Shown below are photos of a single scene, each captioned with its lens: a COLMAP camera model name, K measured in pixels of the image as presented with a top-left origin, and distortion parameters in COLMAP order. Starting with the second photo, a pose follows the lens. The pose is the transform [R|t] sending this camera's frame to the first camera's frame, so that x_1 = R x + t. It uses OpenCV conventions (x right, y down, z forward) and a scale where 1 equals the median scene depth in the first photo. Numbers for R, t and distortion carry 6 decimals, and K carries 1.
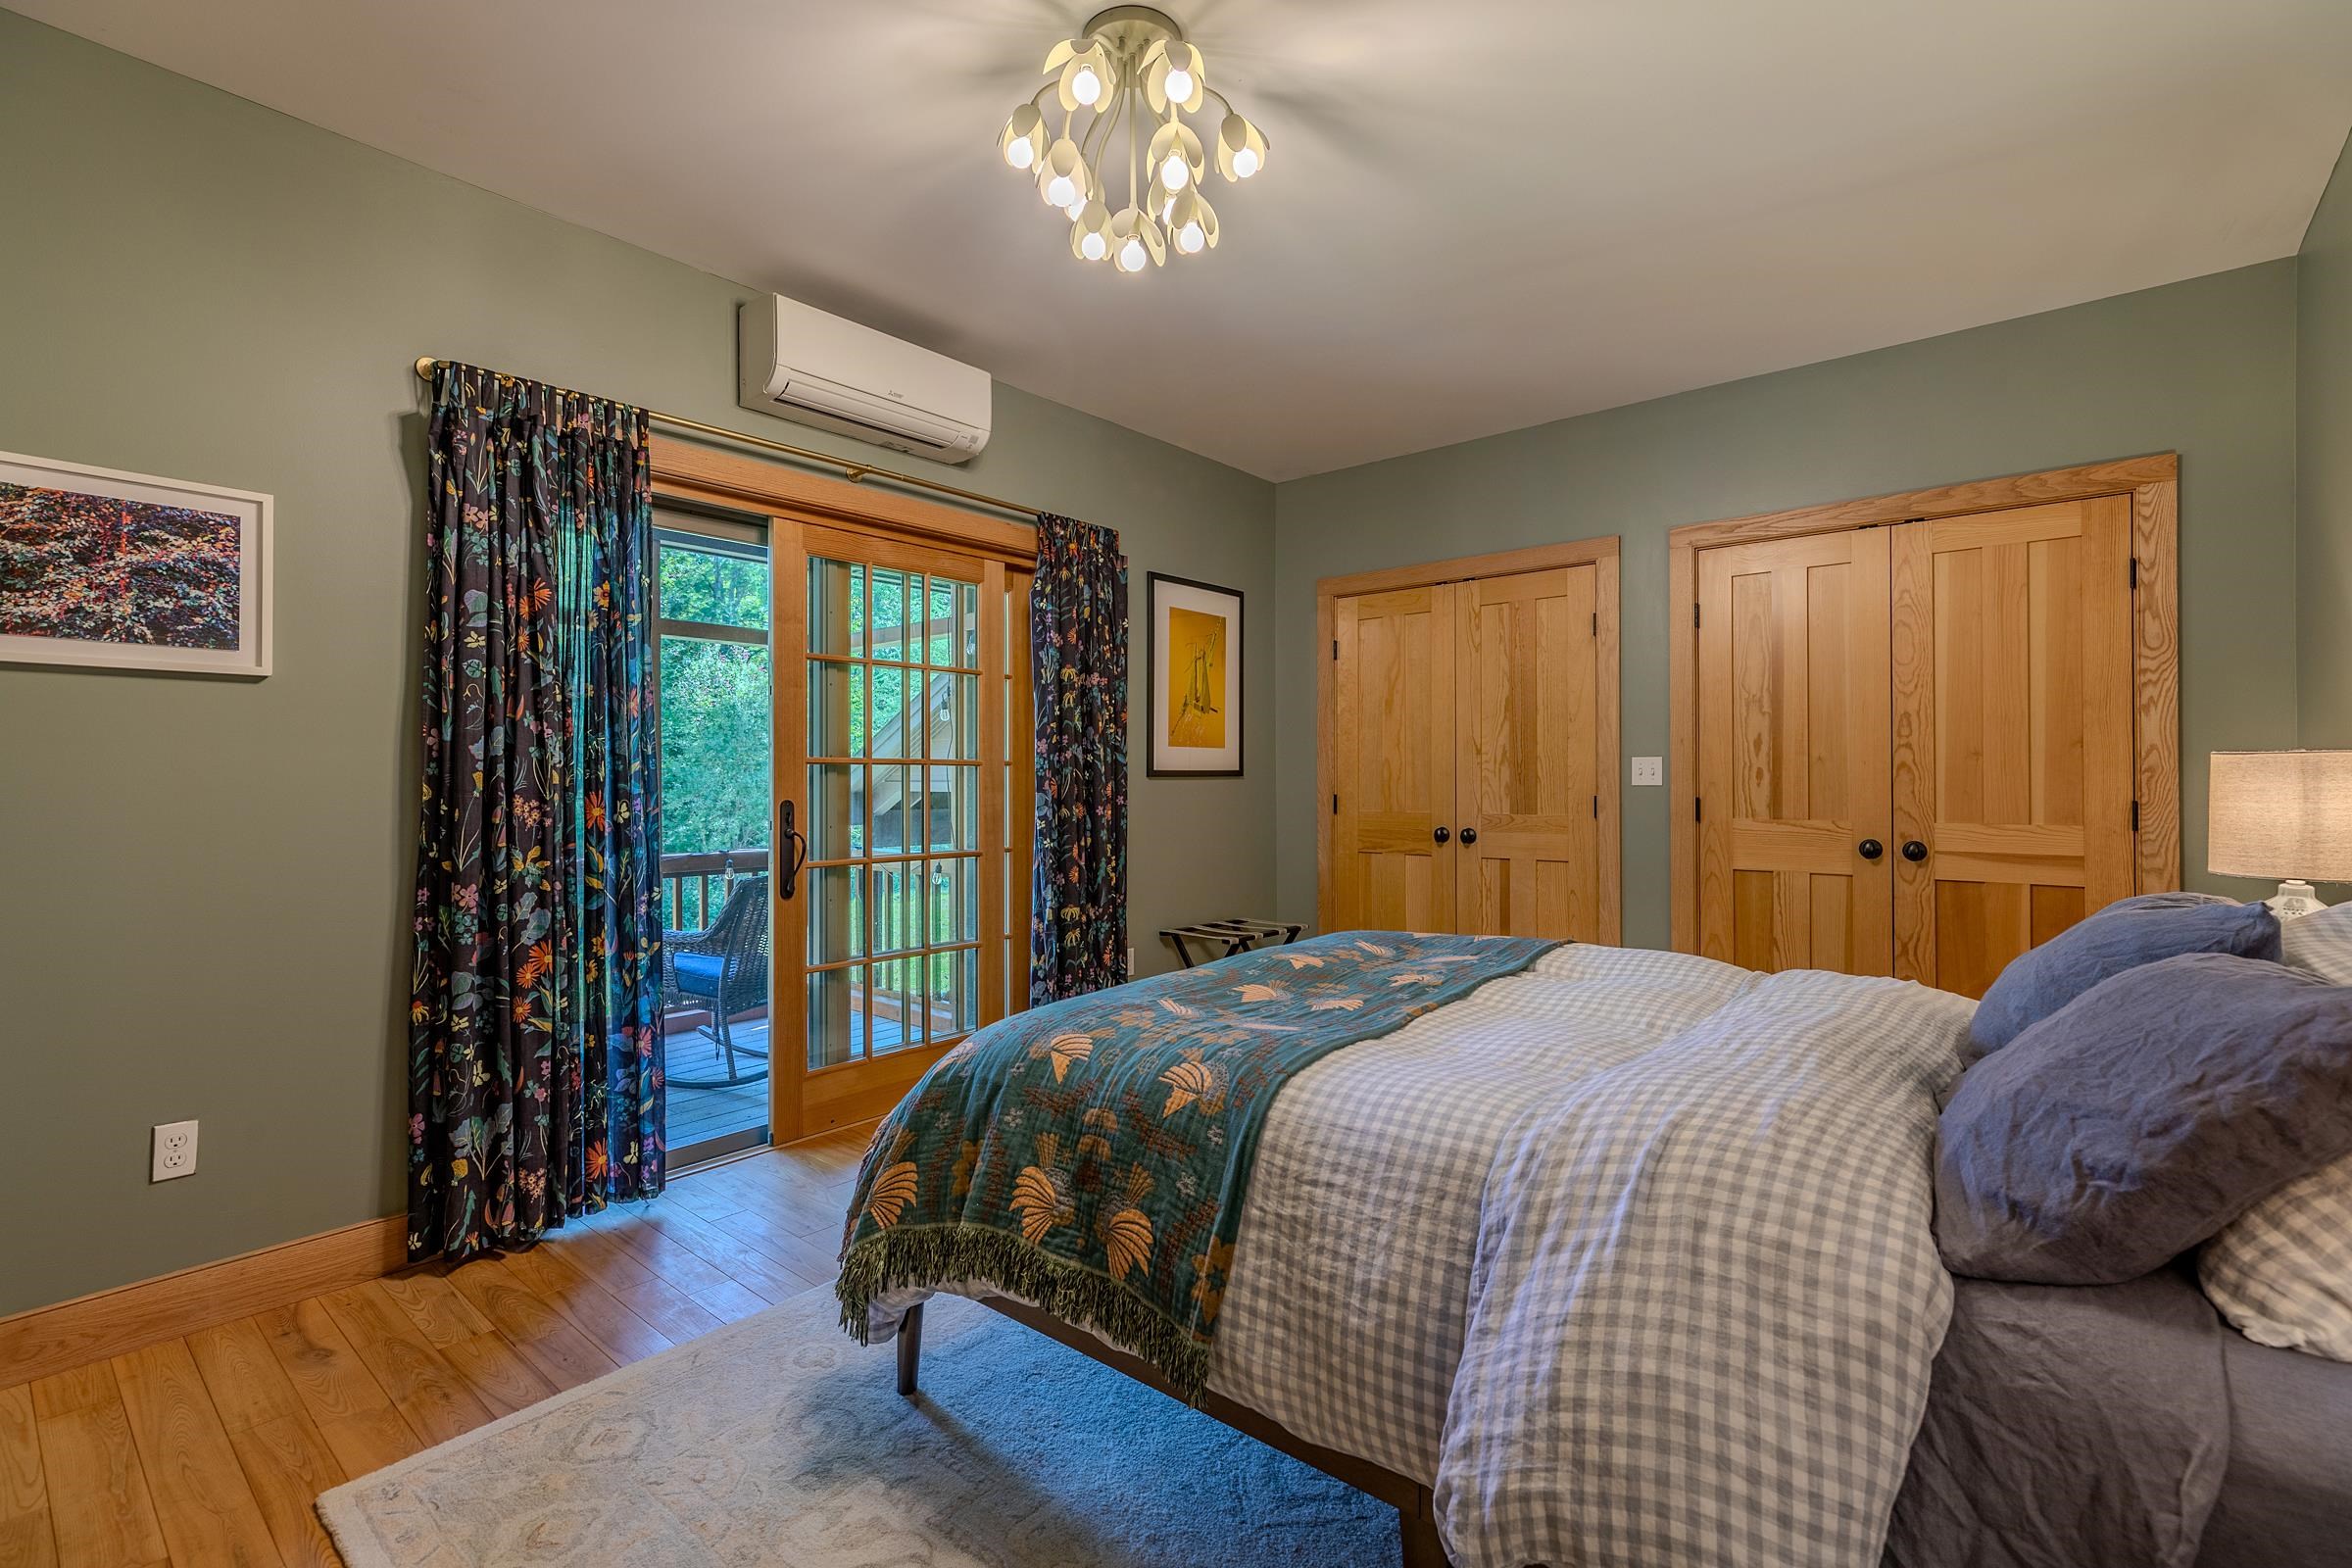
lens RADIAL K [[1061.5, 0, 1172.3], [0, 1061.5, 773.1], [0, 0, 1]] dist [0.001295, 0.000365]
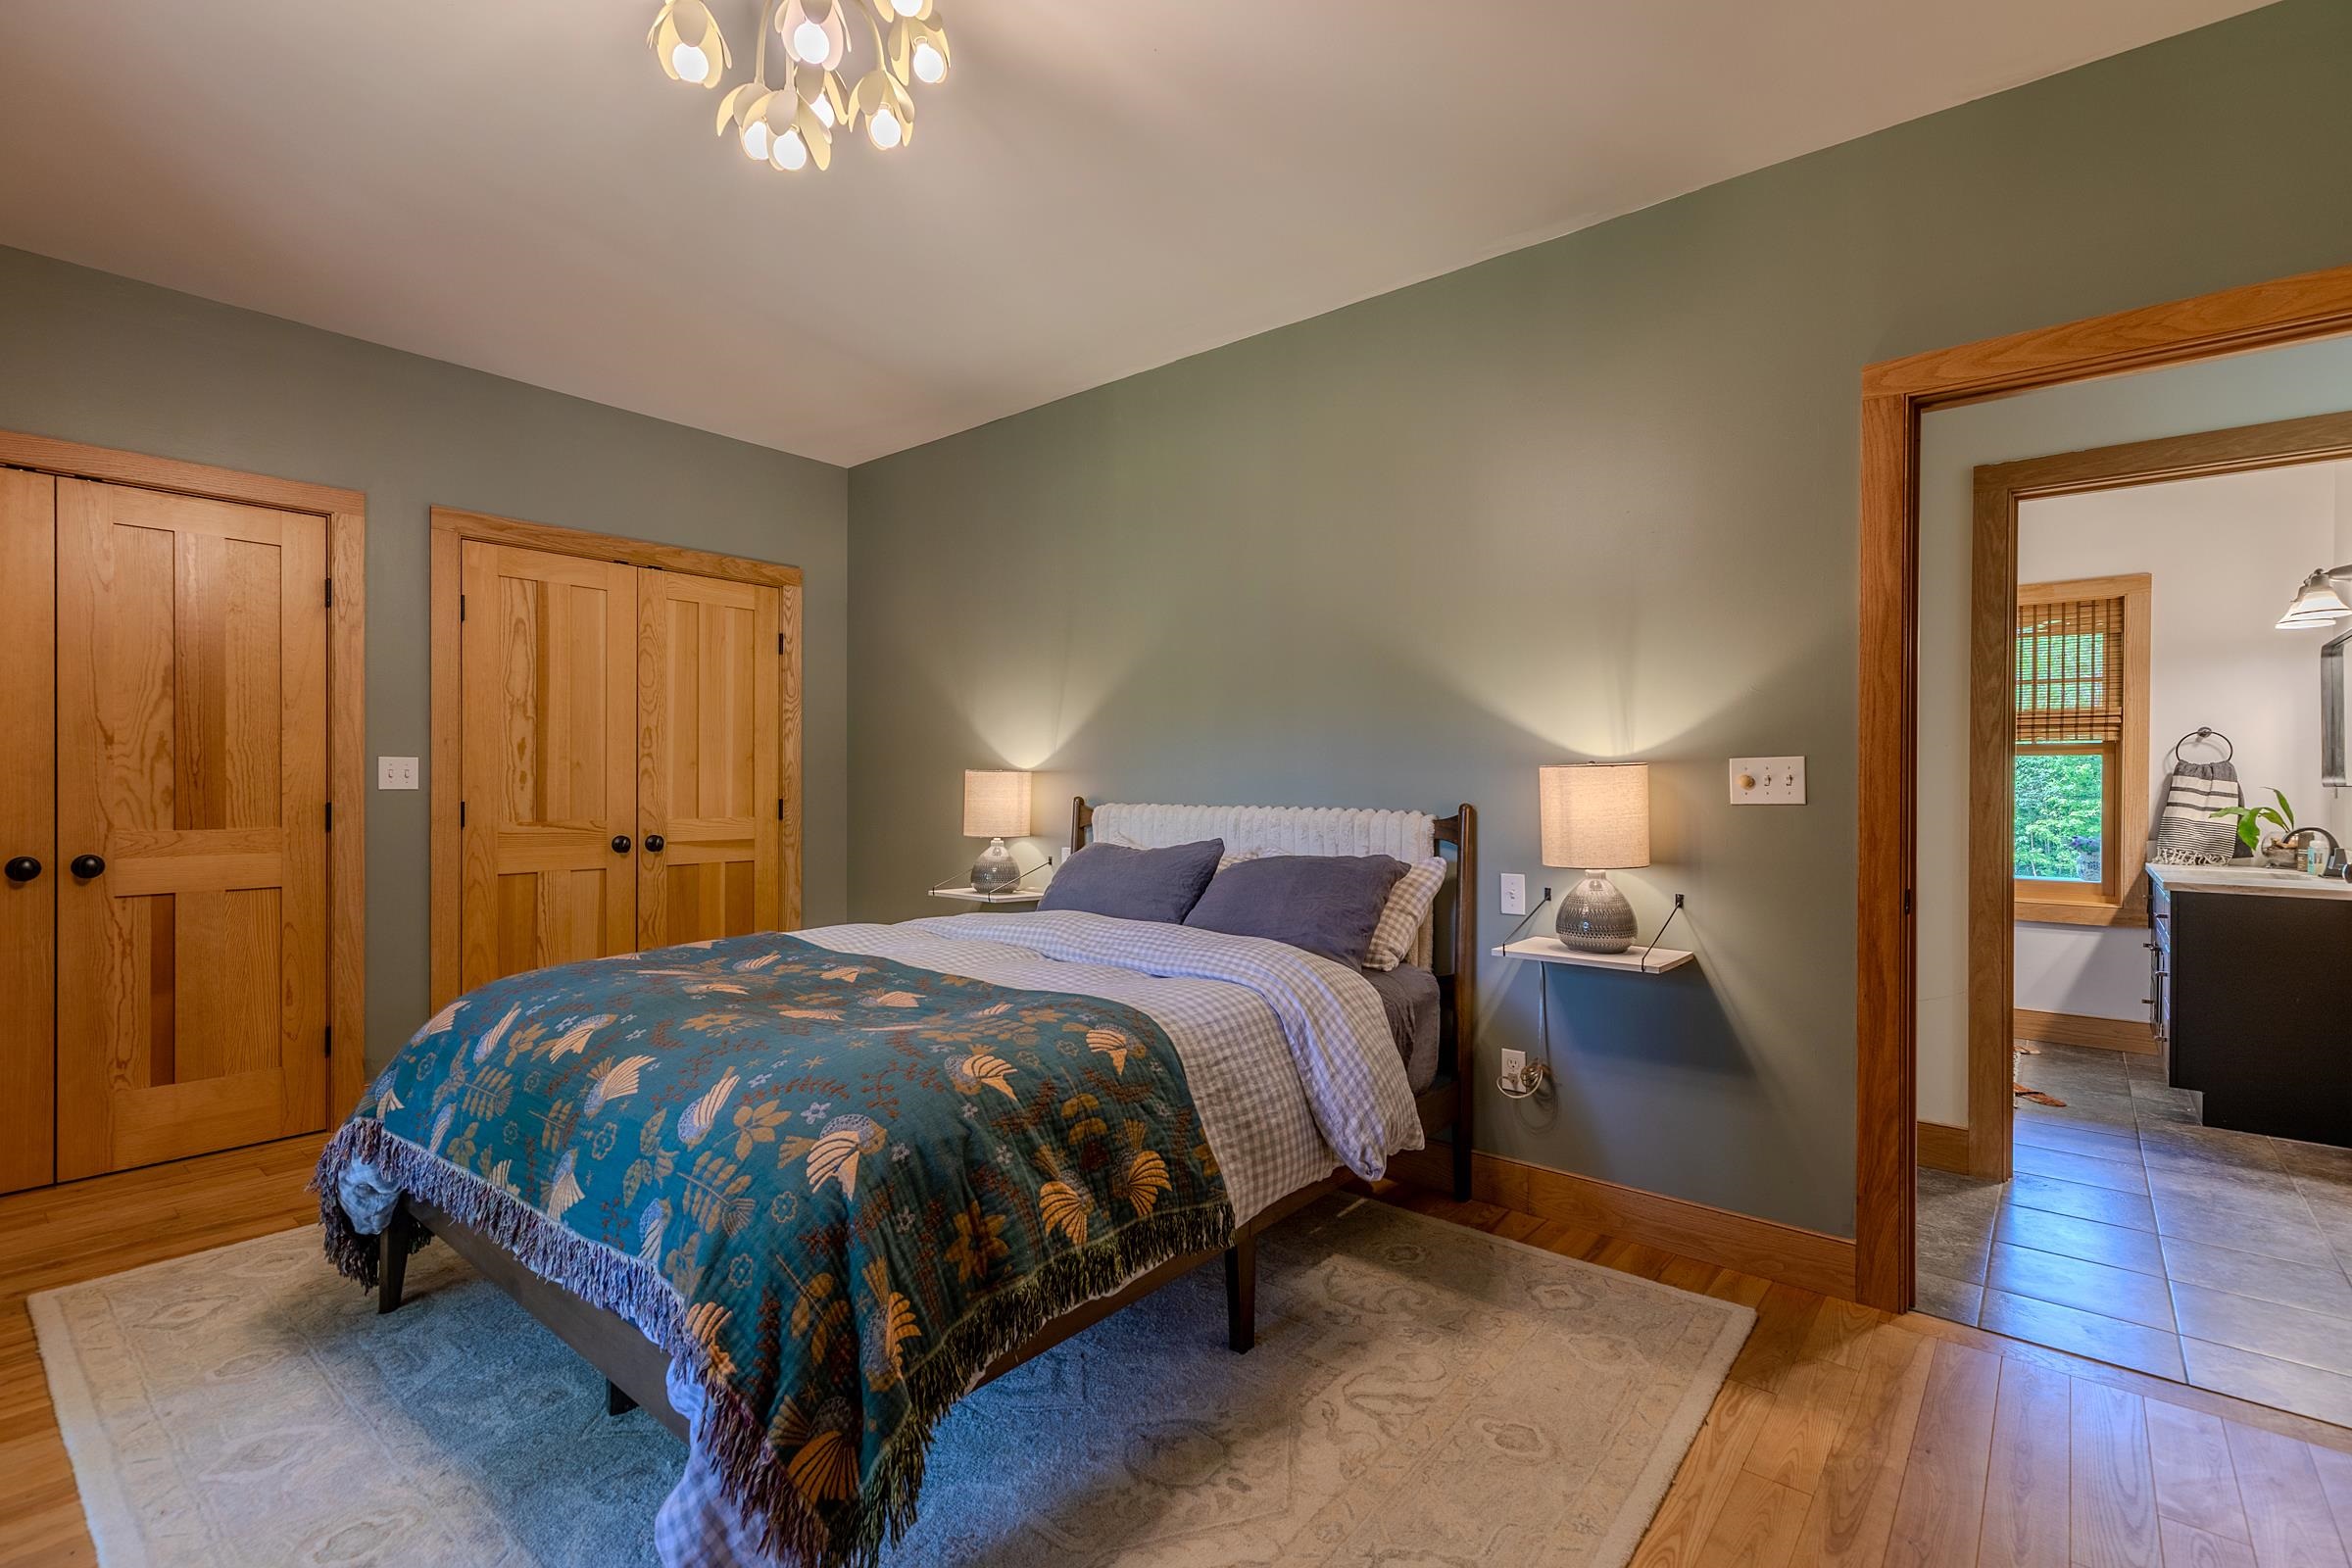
lens RADIAL K [[1078.1, 0, 1178.0], [0, 1078.1, 788.4], [0, 0, 1]] dist [0.010015, 0.000626]
pose [[-0.015983, -0.003106, 0.999867, -0.534837], [-0.011011, 0.999935, 0.002930, 0.001187], [-0.999812, -0.010962, -0.016016, 0.427167]]
